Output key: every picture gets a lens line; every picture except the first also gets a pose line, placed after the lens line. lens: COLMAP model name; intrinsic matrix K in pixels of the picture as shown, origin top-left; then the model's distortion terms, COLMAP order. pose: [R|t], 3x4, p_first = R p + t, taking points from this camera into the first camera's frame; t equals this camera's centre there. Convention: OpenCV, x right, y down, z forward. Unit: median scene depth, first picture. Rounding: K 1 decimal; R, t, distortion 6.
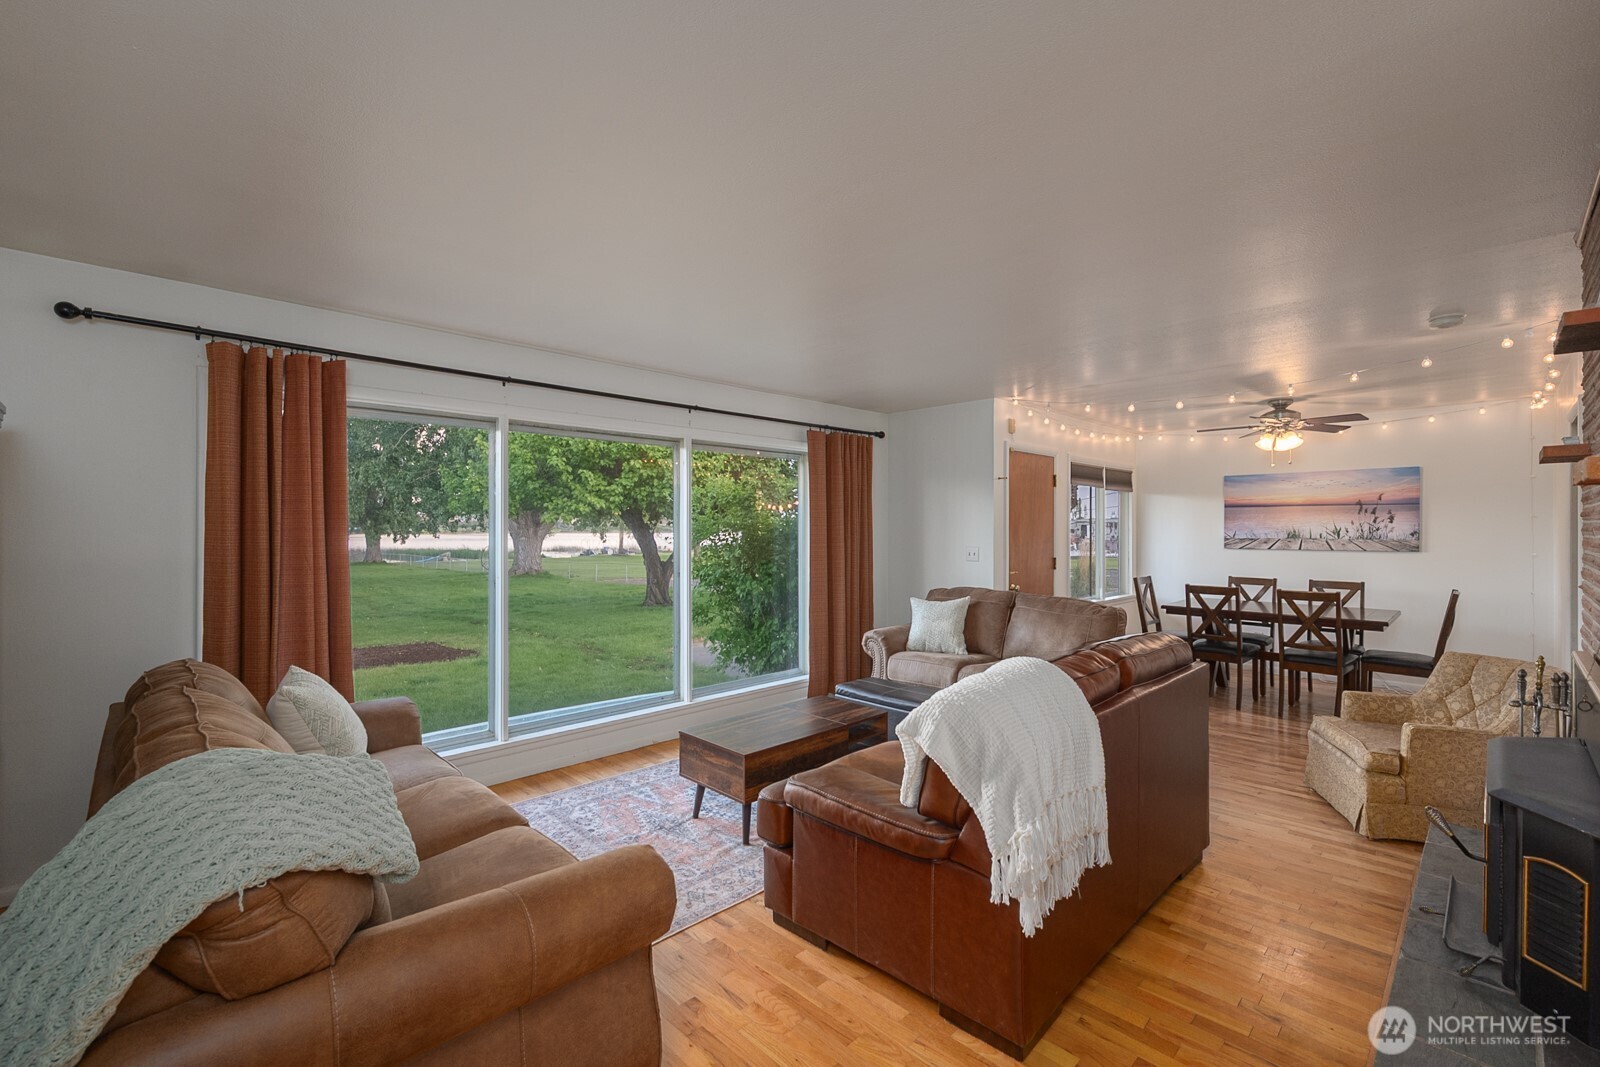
lens RADIAL K [[696.5, 0, 789.8], [0, 696.5, 530.7], [0, 0, 1]] dist [-0.005415, -0.000870]
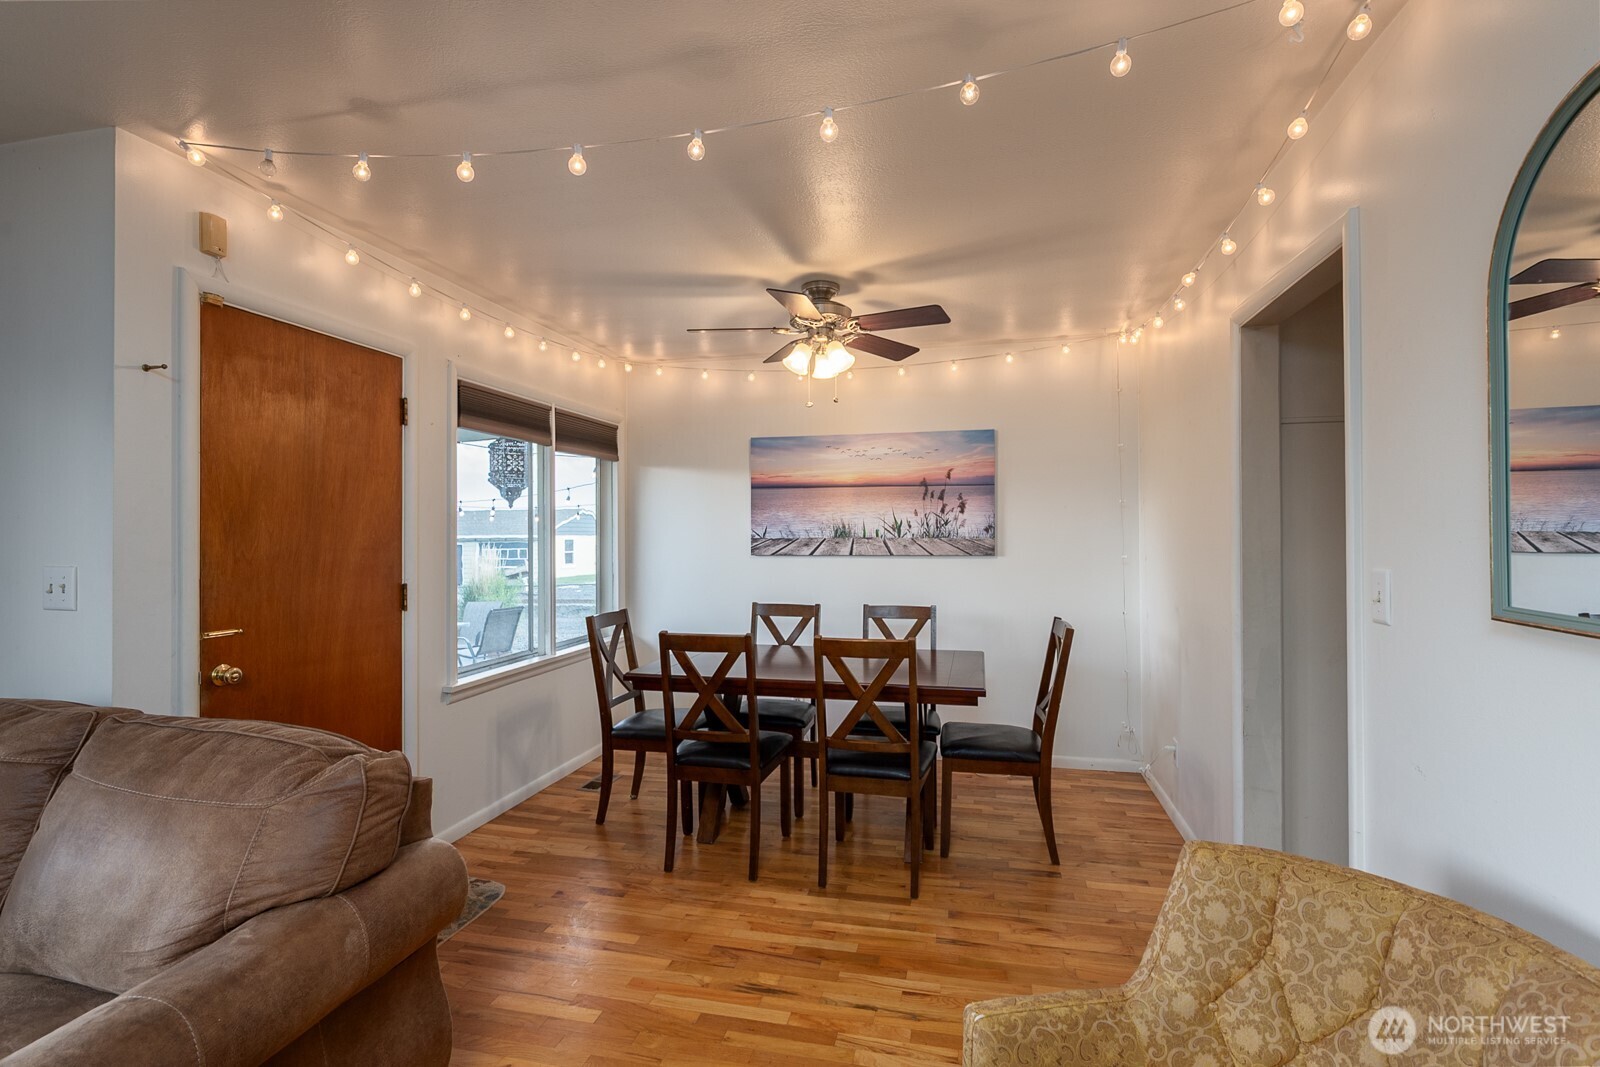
lens RADIAL K [[756.4, 0, 811.0], [0, 756.4, 527.9], [0, 0, 1]] dist [0.004336, 0.000087]
pose [[0.835229, -0.000125, 0.549902, 0.348986], [0.006231, 0.999938, -0.009237, 0.009161], [-0.549867, 0.011142, 0.835178, 0.476299]]
